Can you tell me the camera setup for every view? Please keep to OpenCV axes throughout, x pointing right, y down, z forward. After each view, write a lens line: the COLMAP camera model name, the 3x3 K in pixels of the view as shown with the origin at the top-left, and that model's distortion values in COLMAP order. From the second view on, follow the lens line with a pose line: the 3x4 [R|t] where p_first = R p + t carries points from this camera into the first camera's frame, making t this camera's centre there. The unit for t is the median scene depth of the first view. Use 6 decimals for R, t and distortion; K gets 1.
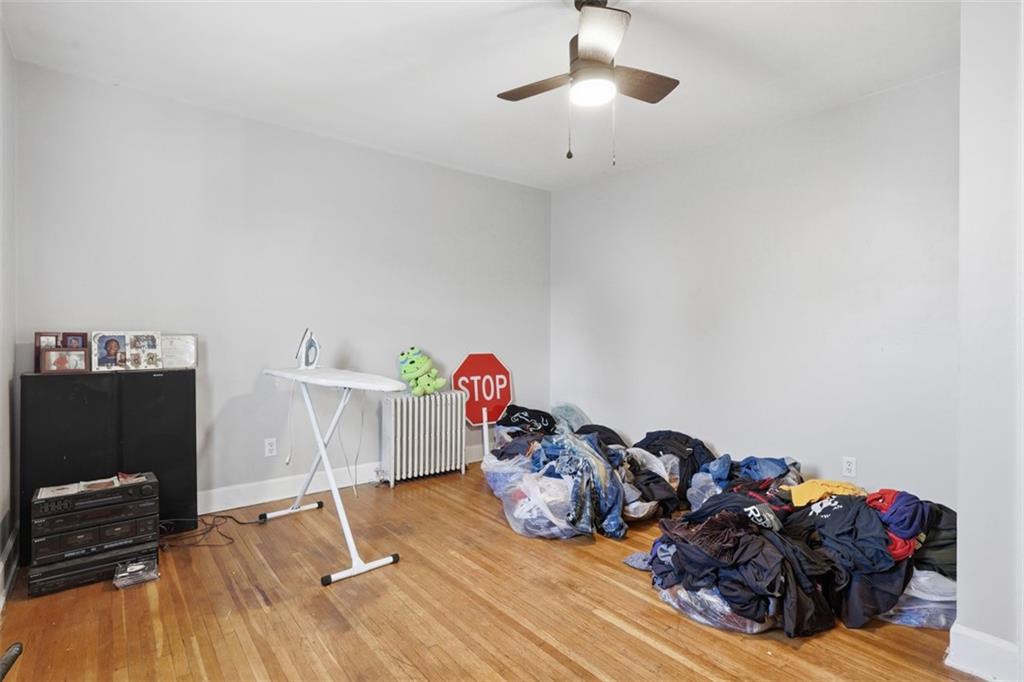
lens RADIAL K [[508.7, 0, 516.3], [0, 508.7, 339.4], [0, 0, 1]] dist [-0.006658, -0.000985]
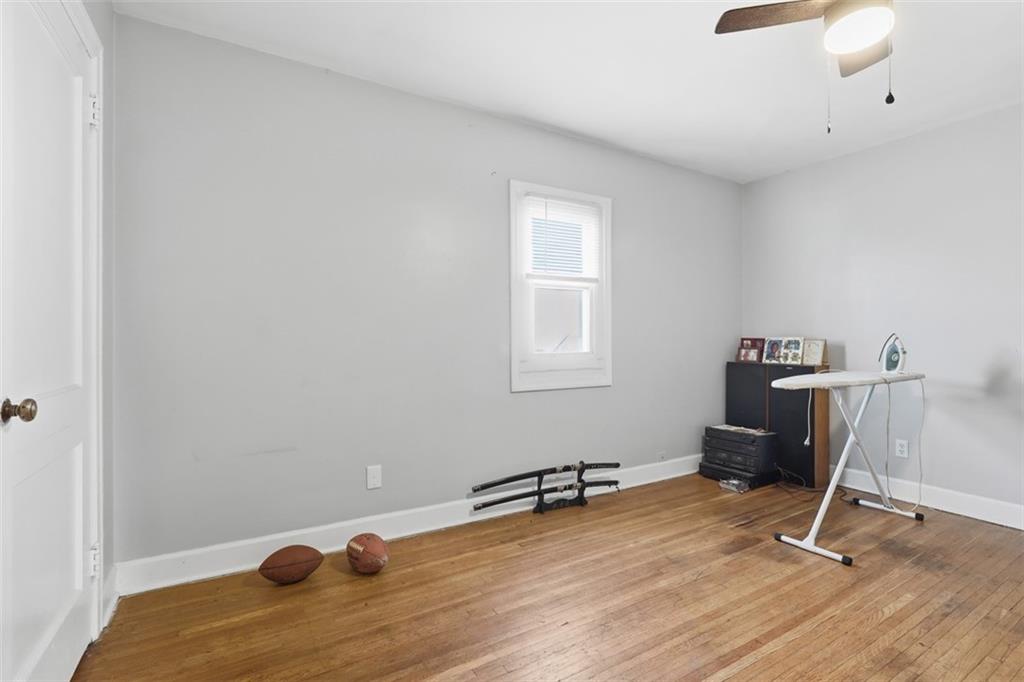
lens RADIAL K [[474.6, 0, 517.1], [0, 474.6, 339.6], [0, 0, 1]] dist [-0.010978, -0.000558]
pose [[-0.154272, -0.000535, -0.988028, 0.733701], [-0.016276, 0.999866, 0.002000, 0.000609], [0.987894, 0.016390, -0.154260, 0.455988]]
